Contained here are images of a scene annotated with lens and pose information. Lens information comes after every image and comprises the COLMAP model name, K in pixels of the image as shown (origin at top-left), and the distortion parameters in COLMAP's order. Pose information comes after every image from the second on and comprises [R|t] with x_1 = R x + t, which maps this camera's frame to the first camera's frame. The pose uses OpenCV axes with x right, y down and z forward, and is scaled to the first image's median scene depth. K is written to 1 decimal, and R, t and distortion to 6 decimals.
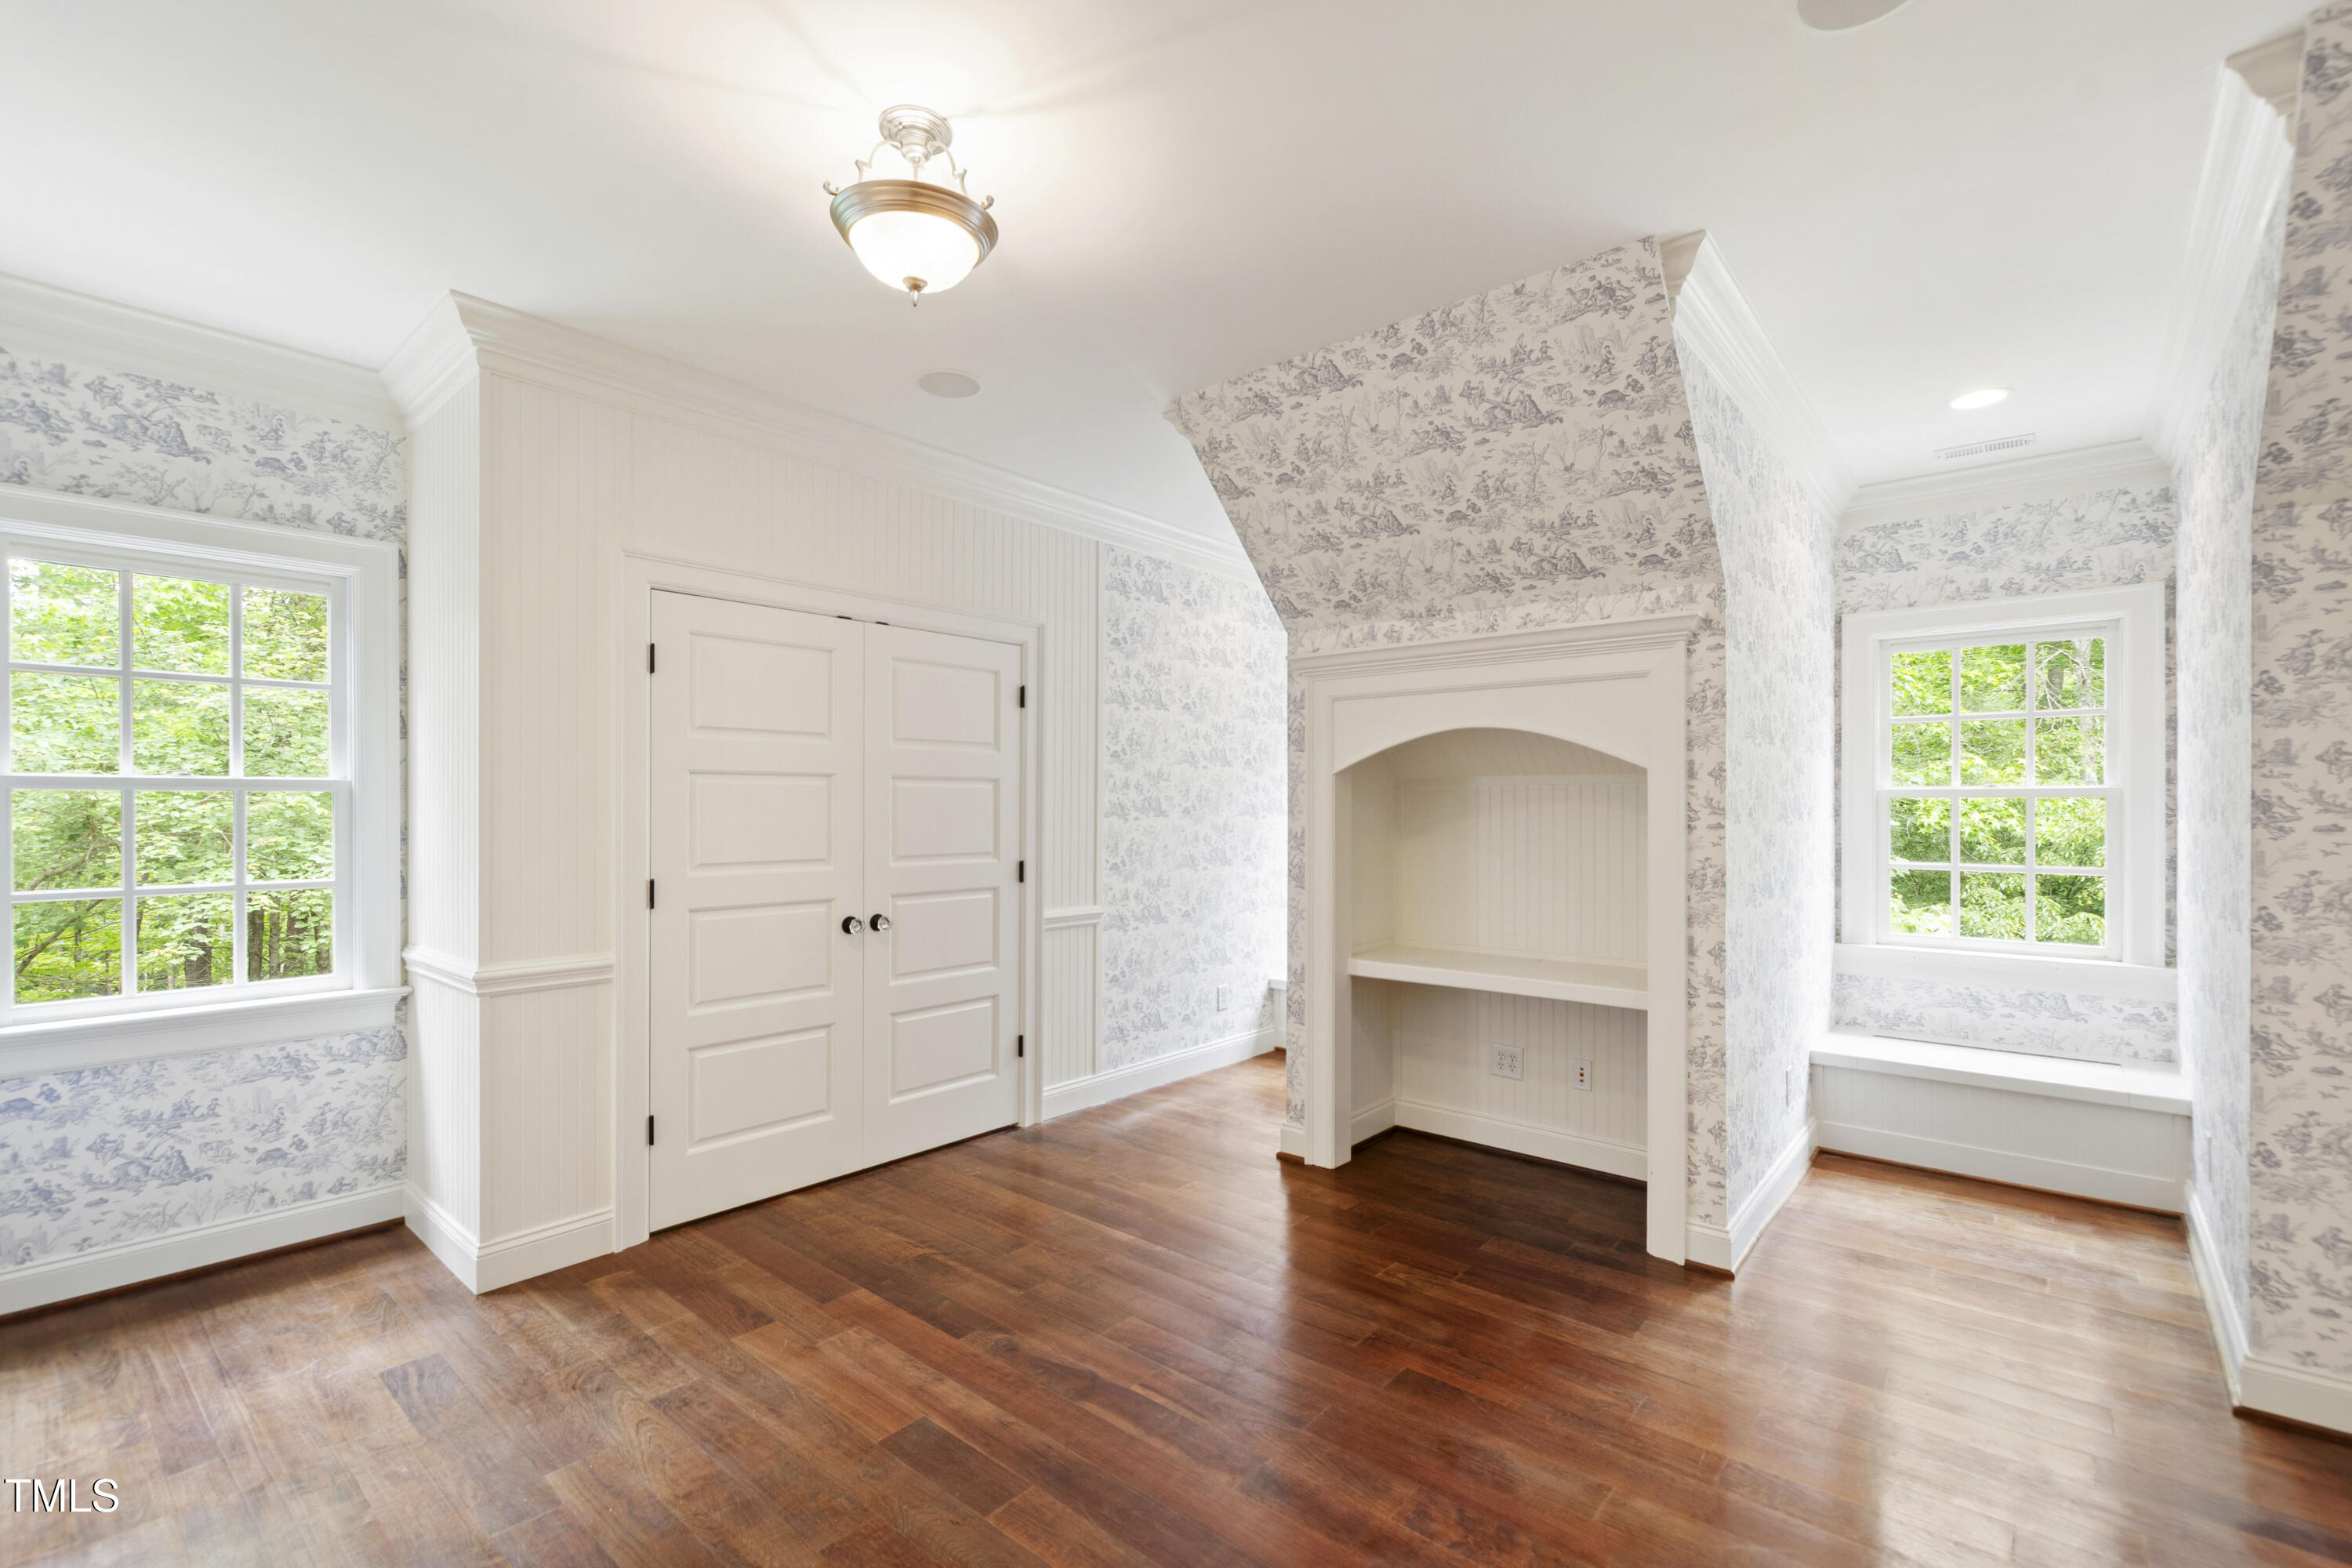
lens RADIAL K [[1038.0, 0, 1167.4], [0, 1038.0, 814.1], [0, 0, 1]] dist [-0.001632, -0.000317]
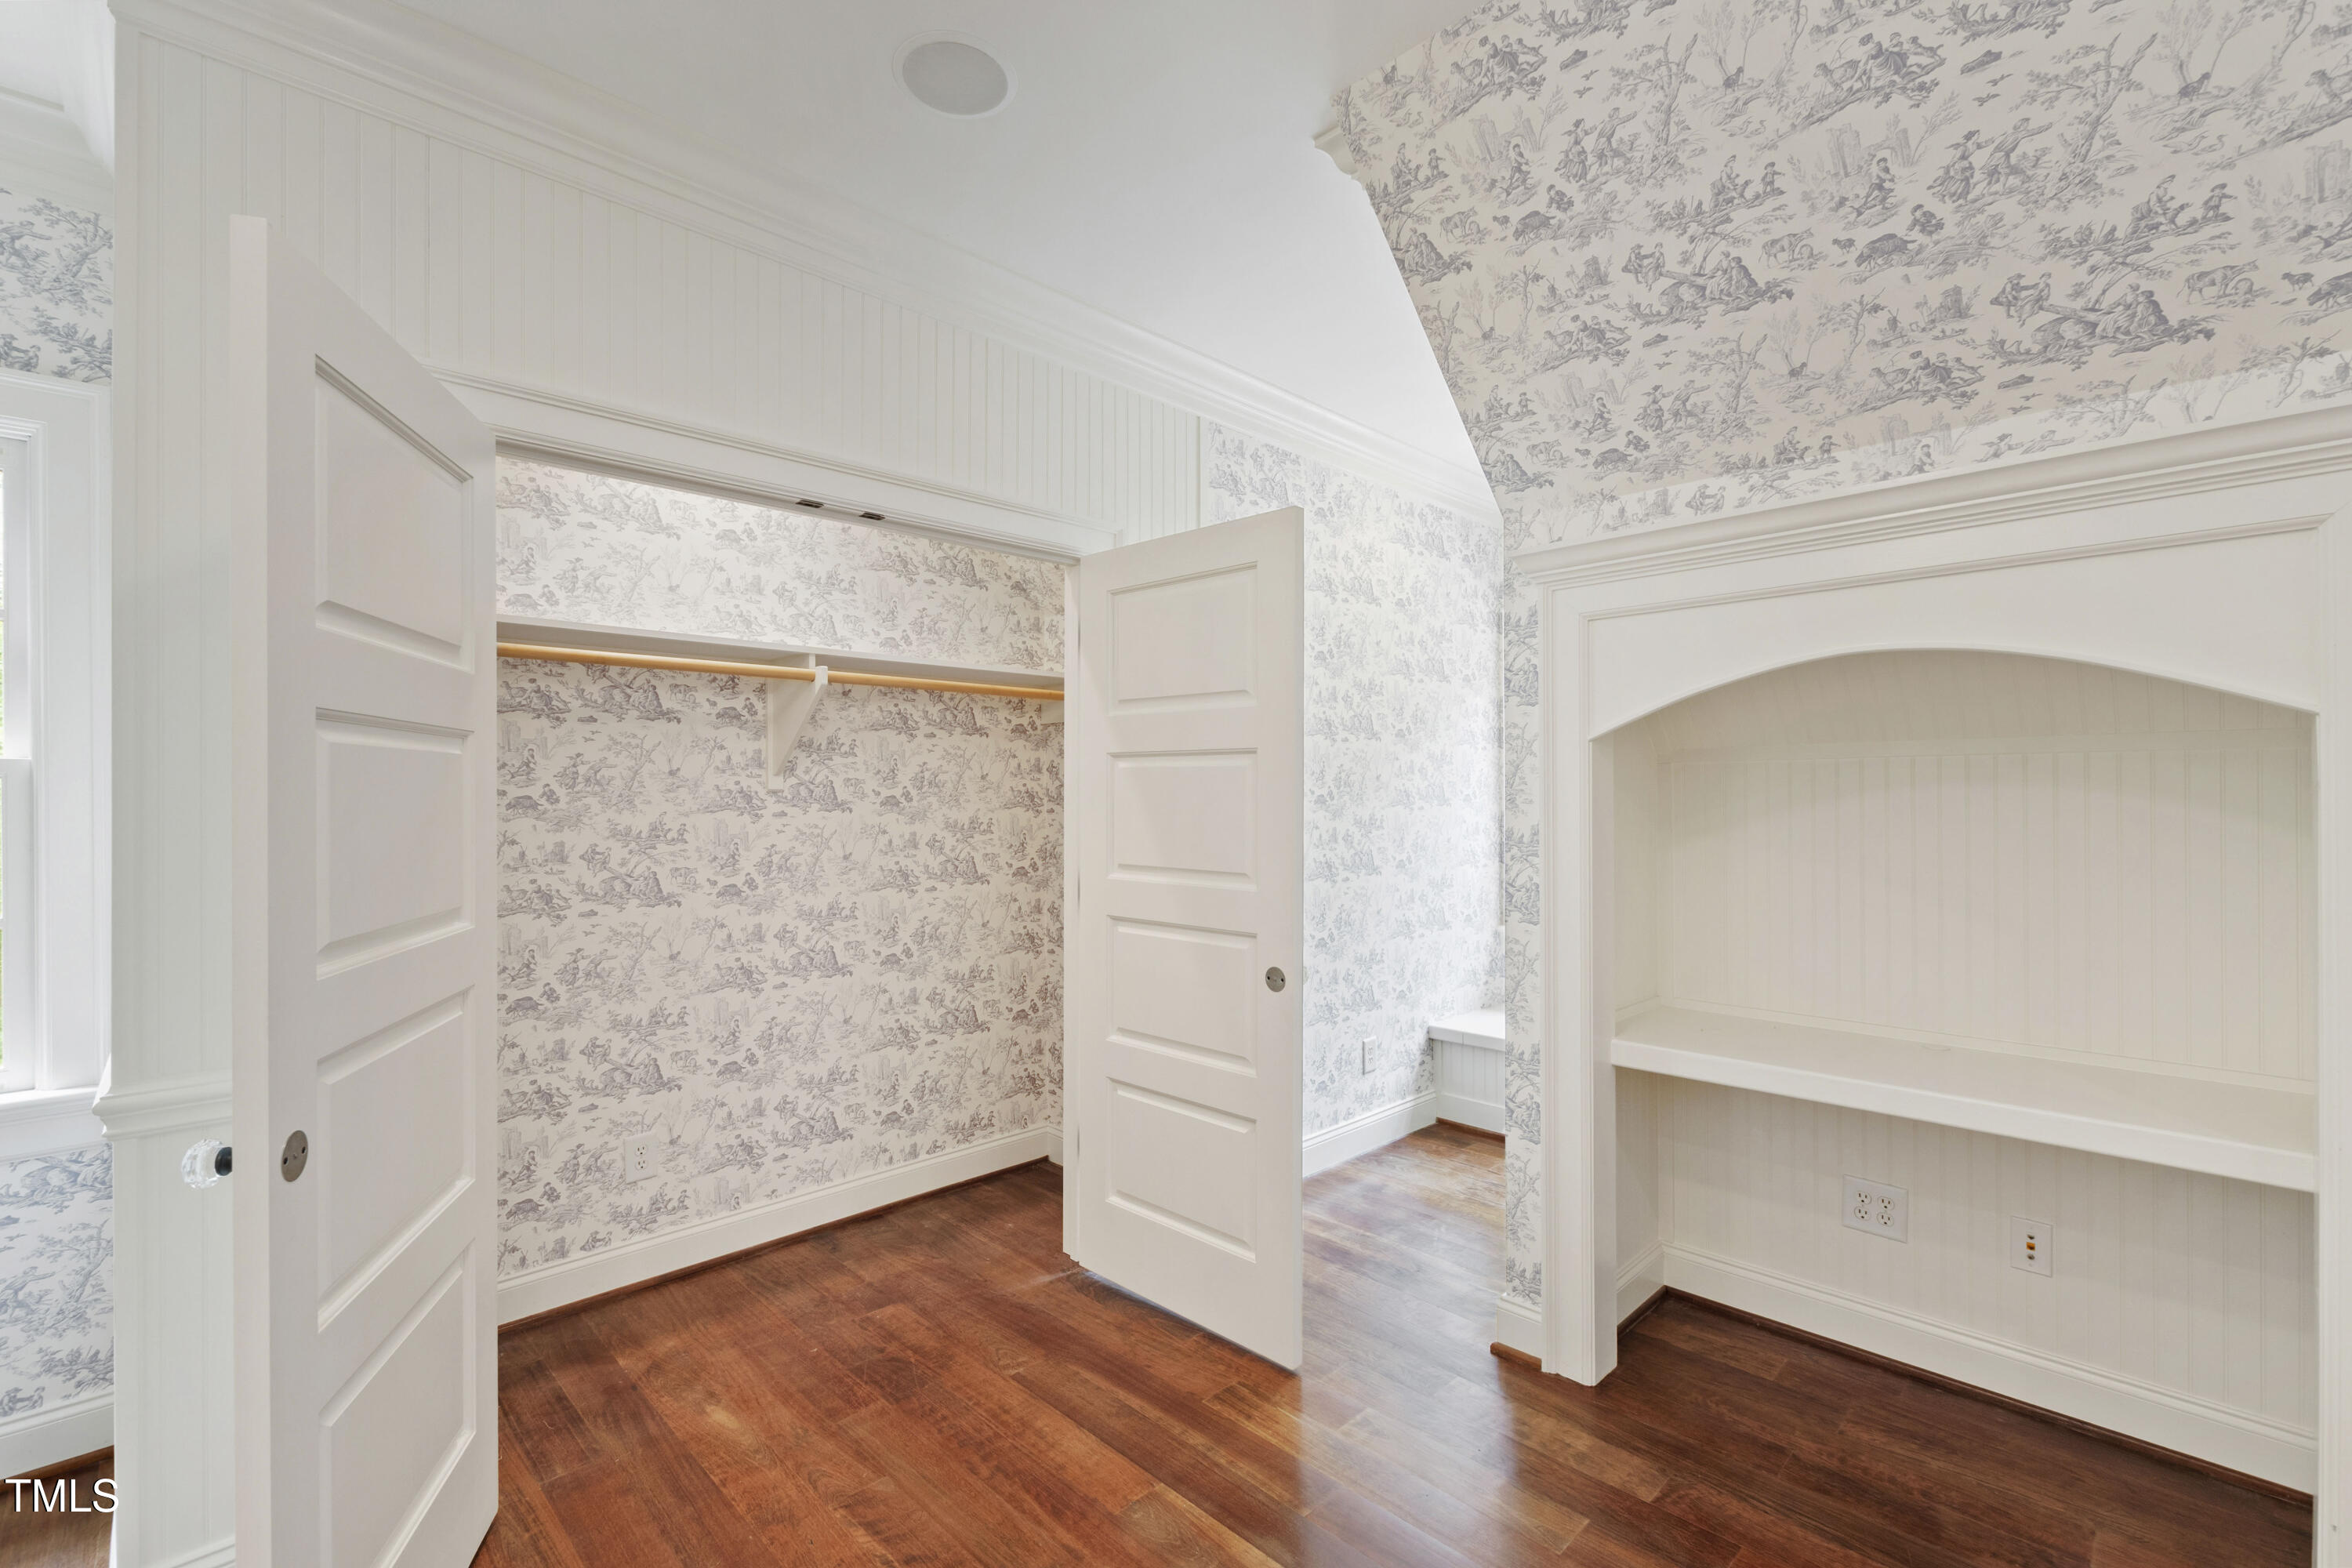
lens RADIAL K [[1018.9, 0, 1173.9], [0, 1018.9, 777.4], [0, 0, 1]] dist [-0.000424, 0.000010]
pose [[0.996944, -0.006127, -0.077878, -0.039643], [0.004244, 0.999695, -0.024333, -0.003046], [0.078003, 0.023928, 0.996666, 0.396498]]
